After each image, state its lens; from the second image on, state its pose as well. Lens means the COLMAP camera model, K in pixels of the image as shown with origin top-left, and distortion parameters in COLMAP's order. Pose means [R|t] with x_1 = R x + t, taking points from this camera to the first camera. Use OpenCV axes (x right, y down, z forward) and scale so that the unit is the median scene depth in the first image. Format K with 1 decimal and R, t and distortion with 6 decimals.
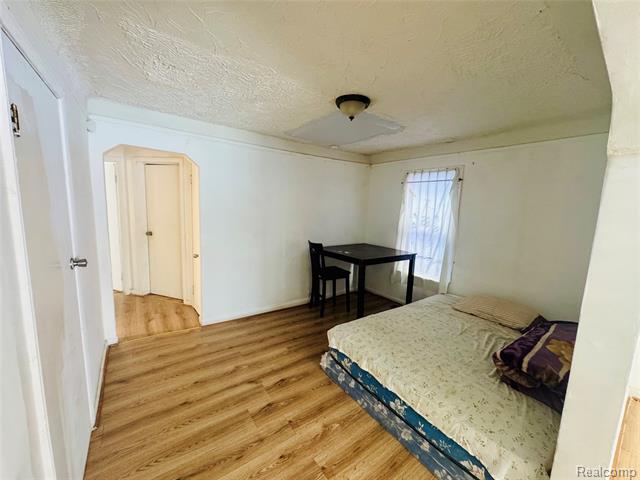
lens RADIAL K [[255.1, 0, 321.3], [0, 255.1, 240.2], [0, 0, 1]] dist [0.002420, -0.000138]
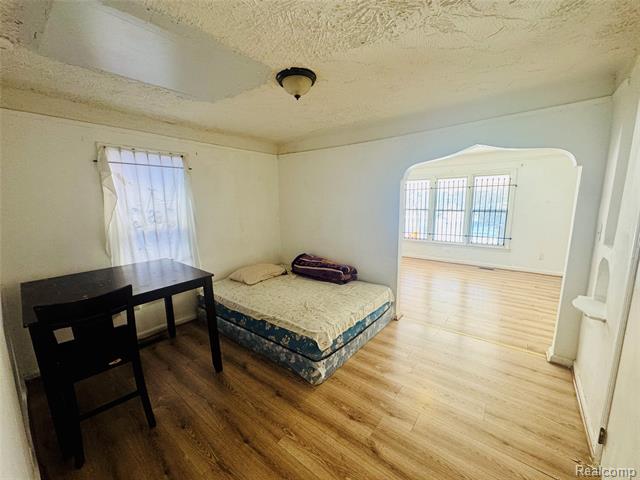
lens RADIAL K [[255.1, 0, 320.1], [0, 255.1, 238.0], [0, 0, 1]] dist [0.002420, -0.000138]
pose [[-0.268040, -0.175429, 0.947301, -0.554859], [0.138861, 0.965979, 0.218179, -0.130116], [-0.953348, 0.190024, -0.234561, 0.830837]]
